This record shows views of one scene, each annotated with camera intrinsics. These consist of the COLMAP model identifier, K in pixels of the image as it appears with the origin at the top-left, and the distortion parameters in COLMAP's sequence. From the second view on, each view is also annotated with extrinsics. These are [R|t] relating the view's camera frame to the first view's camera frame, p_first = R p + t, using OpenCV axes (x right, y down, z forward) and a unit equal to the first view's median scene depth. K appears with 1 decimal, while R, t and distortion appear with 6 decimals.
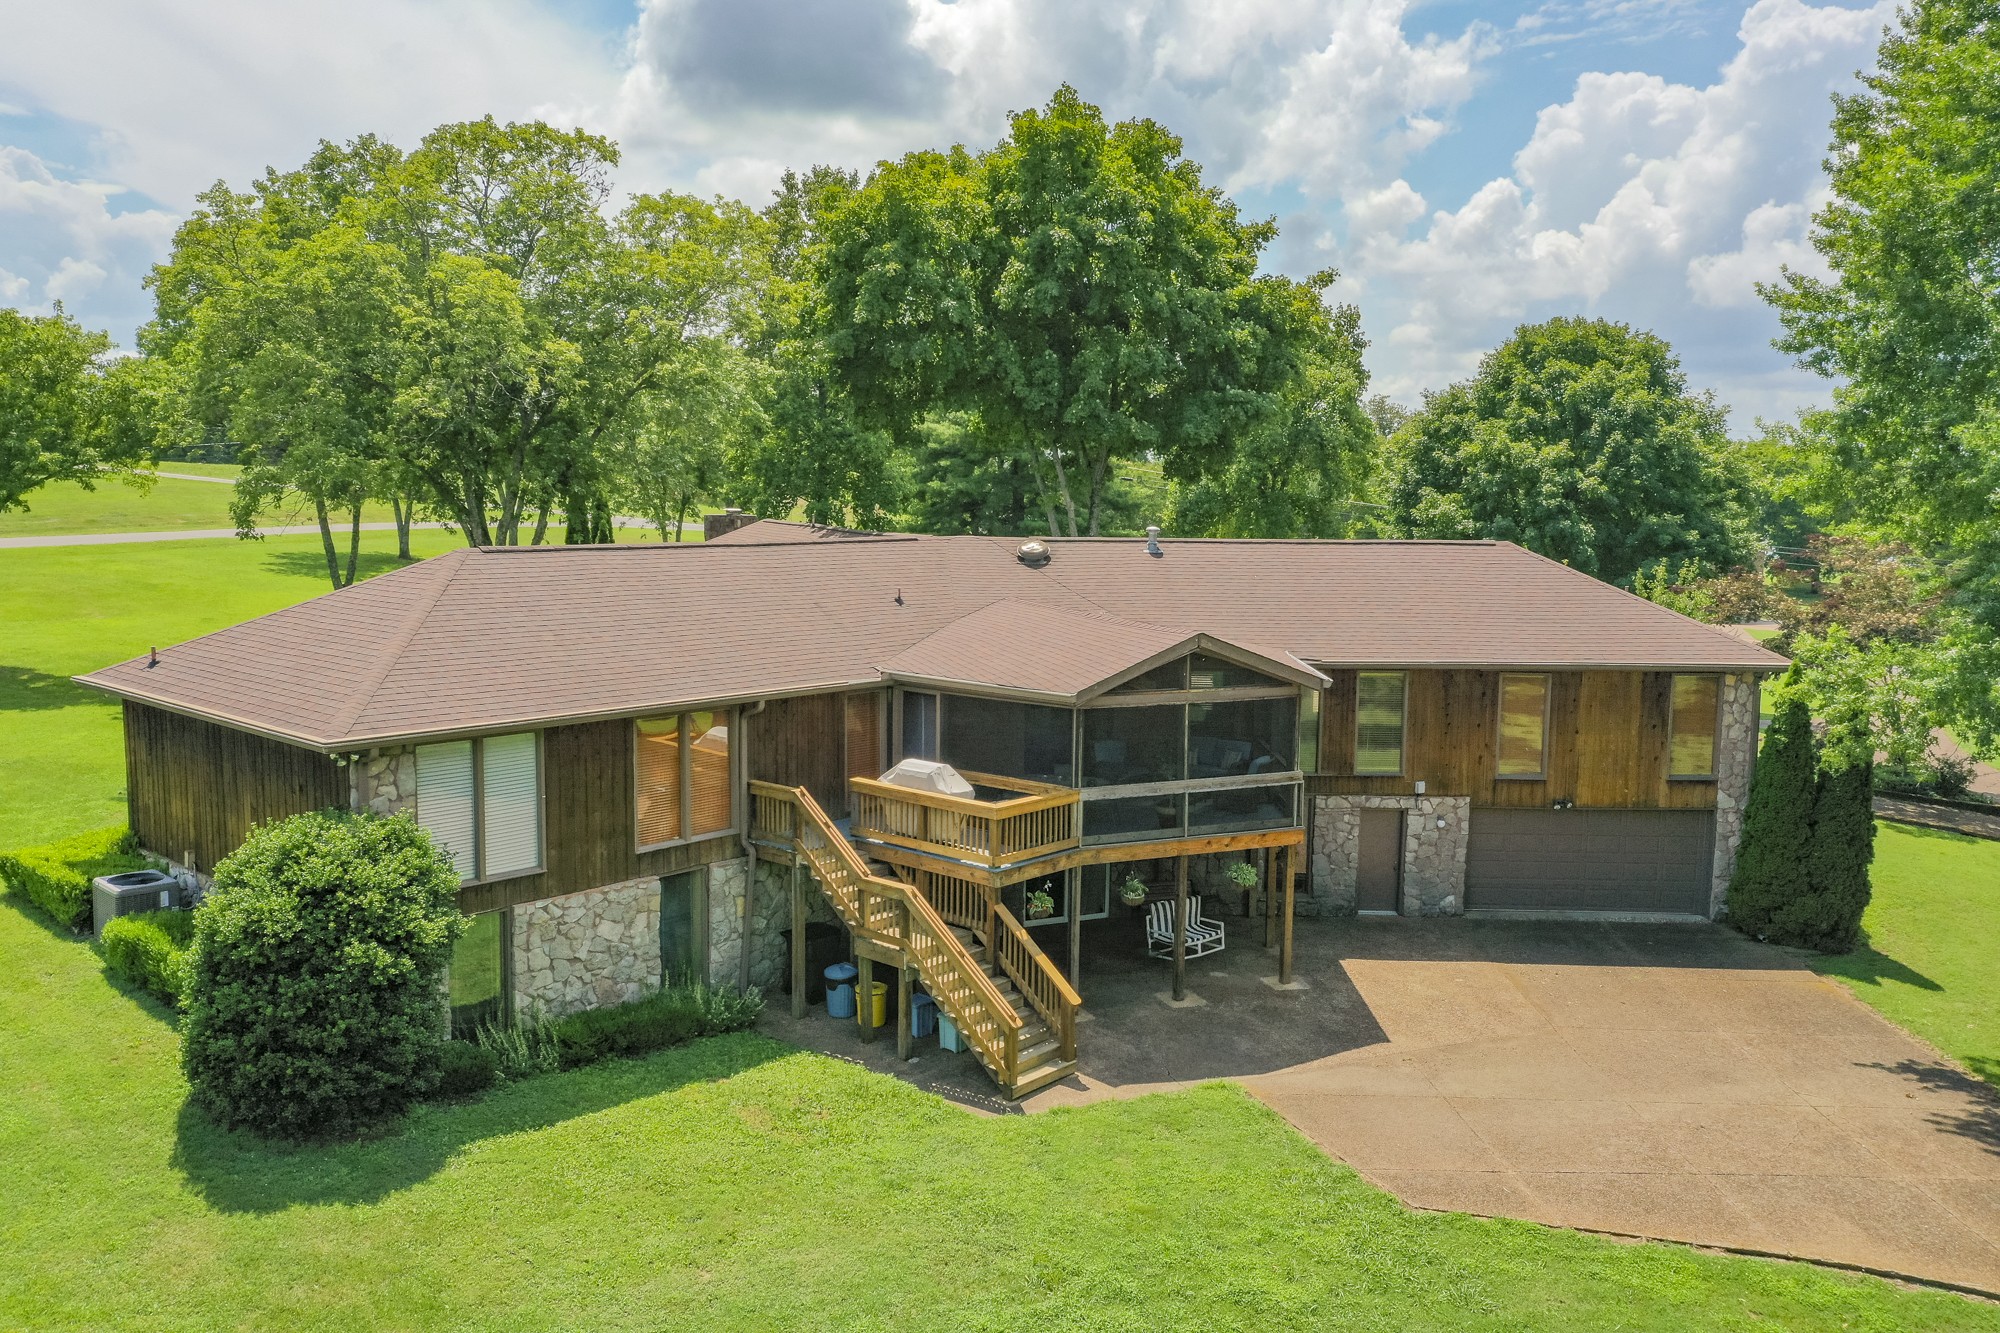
lens RADIAL K [[1570.8, 0, 994.9], [0, 1570.8, 667.0], [0, 0, 1]] dist [0.004839, 0.003572]
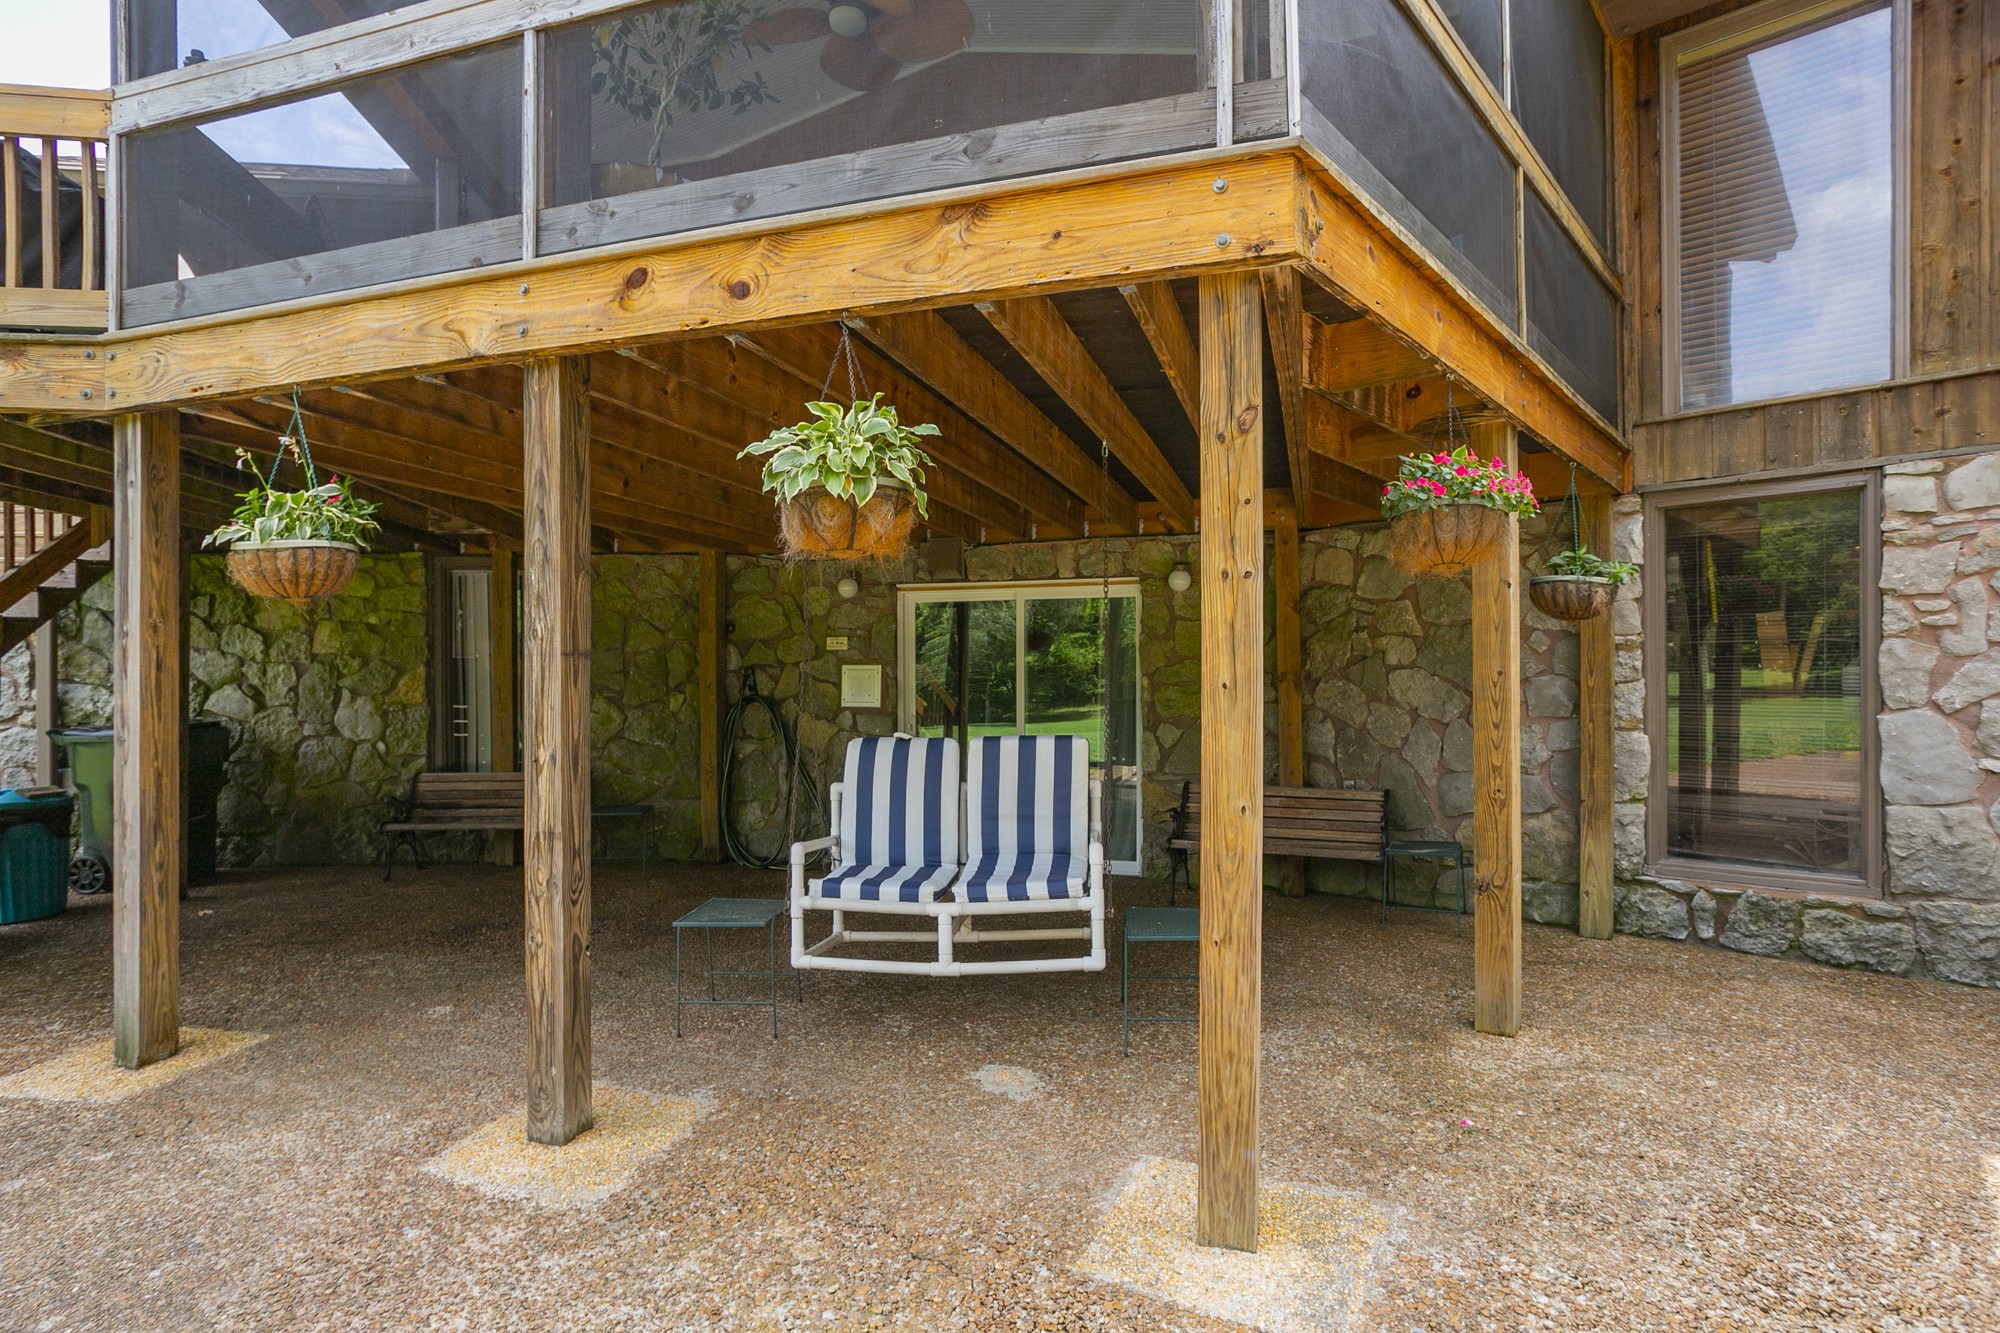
lens RADIAL K [[1019.0, 0, 1000.0], [0, 1019.0, 666.5], [0, 0, 1]] dist [0.000205, 0.000405]
pose [[0.752974, -0.020981, -0.657716, 0.228901], [-0.066231, 0.992000, -0.107468, 0.155530], [0.654709, 0.124482, 0.745560, 0.889142]]
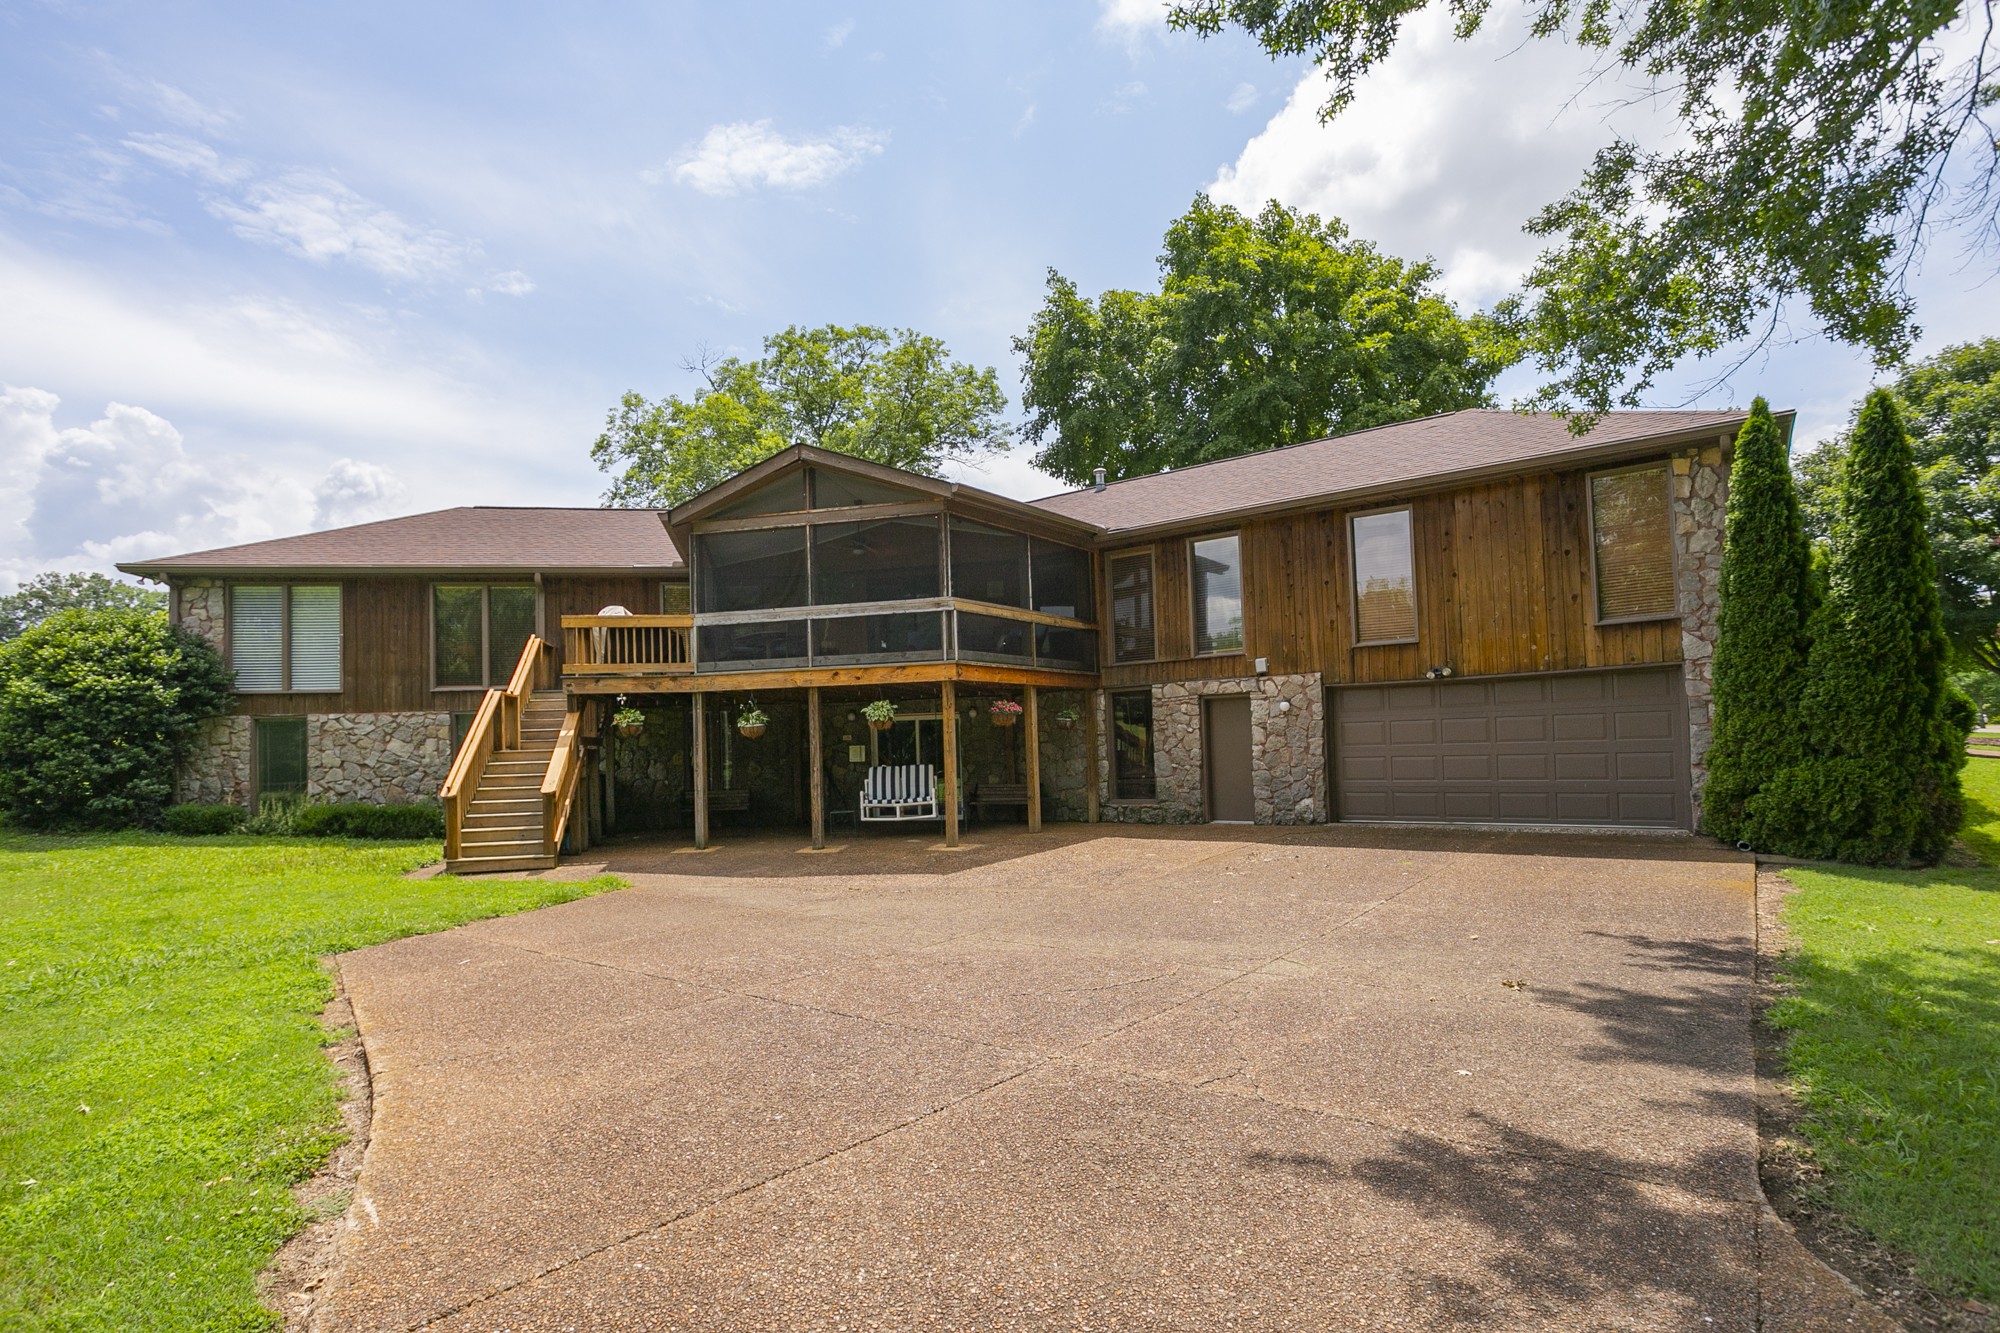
lens RADIAL K [[986.5, 0, 1004.0], [0, 986.5, 712.0], [0, 0, 1]] dist [-0.083728, 0.063991]
pose [[0.808732, -0.053485, -0.585740, 0.516736], [-0.030365, 0.990732, -0.132390, 0.194205], [0.587393, 0.124855, 0.799613, 0.566337]]
